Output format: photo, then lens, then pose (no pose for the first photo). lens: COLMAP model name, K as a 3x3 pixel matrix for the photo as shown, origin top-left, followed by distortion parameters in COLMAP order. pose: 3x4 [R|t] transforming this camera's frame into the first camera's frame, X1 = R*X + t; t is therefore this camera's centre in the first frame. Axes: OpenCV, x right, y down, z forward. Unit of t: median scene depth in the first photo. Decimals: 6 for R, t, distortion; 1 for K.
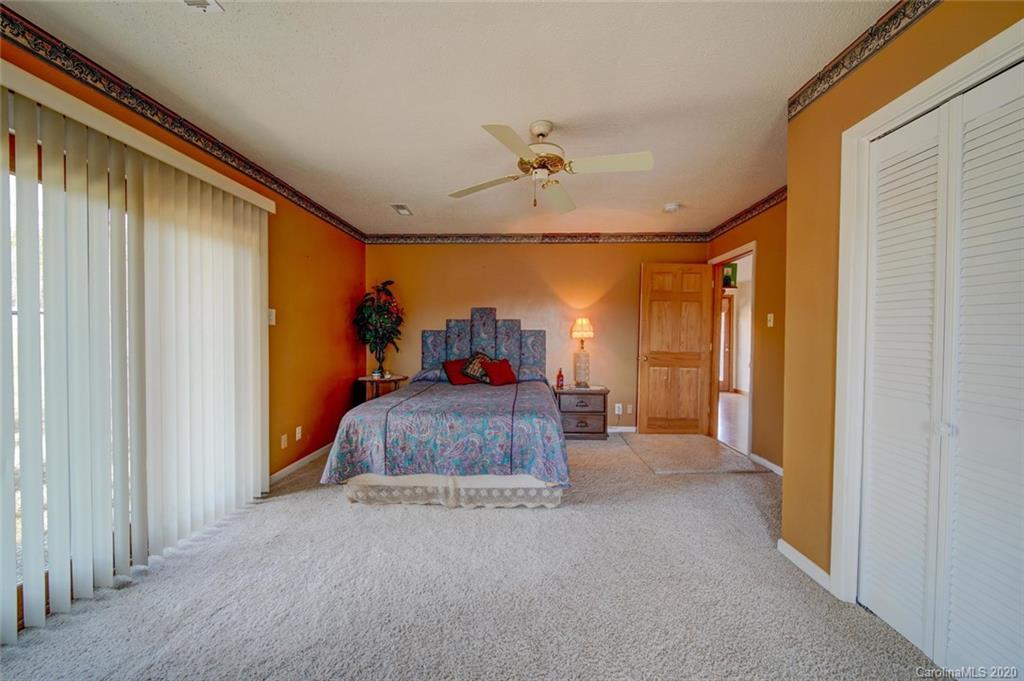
lens RADIAL K [[359.7, 0, 506.6], [0, 359.7, 339.9], [0, 0, 1]] dist [0.000760, -0.001407]
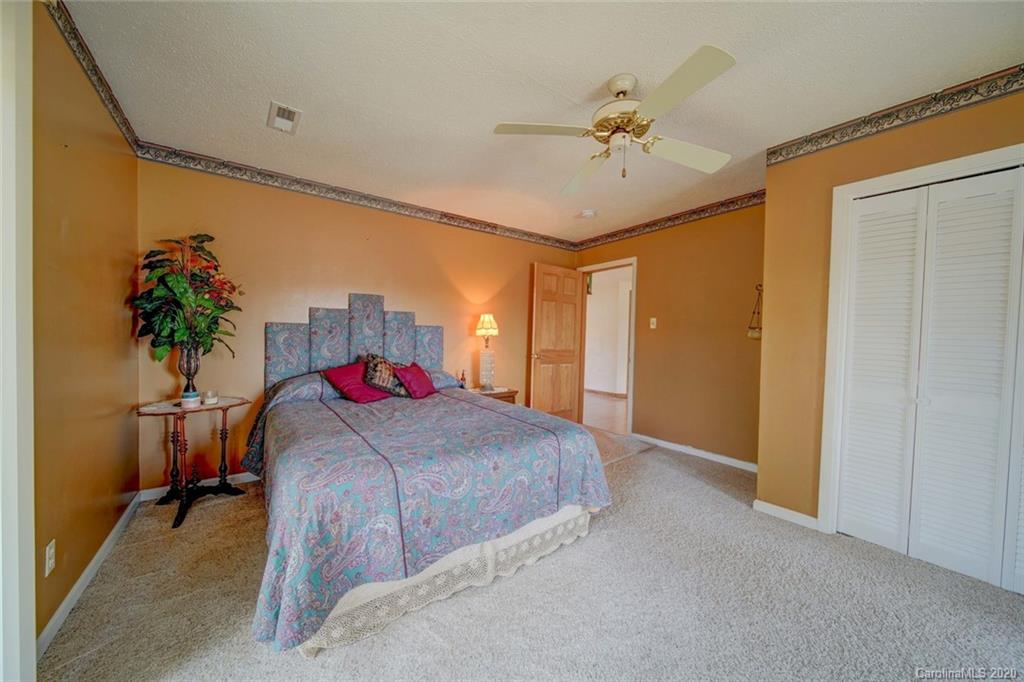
lens RADIAL K [[359.7, 0, 505.0], [0, 359.7, 339.5], [0, 0, 1]] dist [0.000760, -0.001407]
pose [[0.785969, 0.000332, 0.618265, -0.318875], [-0.006038, 0.999956, 0.007138, -0.003454], [-0.618236, -0.009343, 0.785937, 0.257938]]
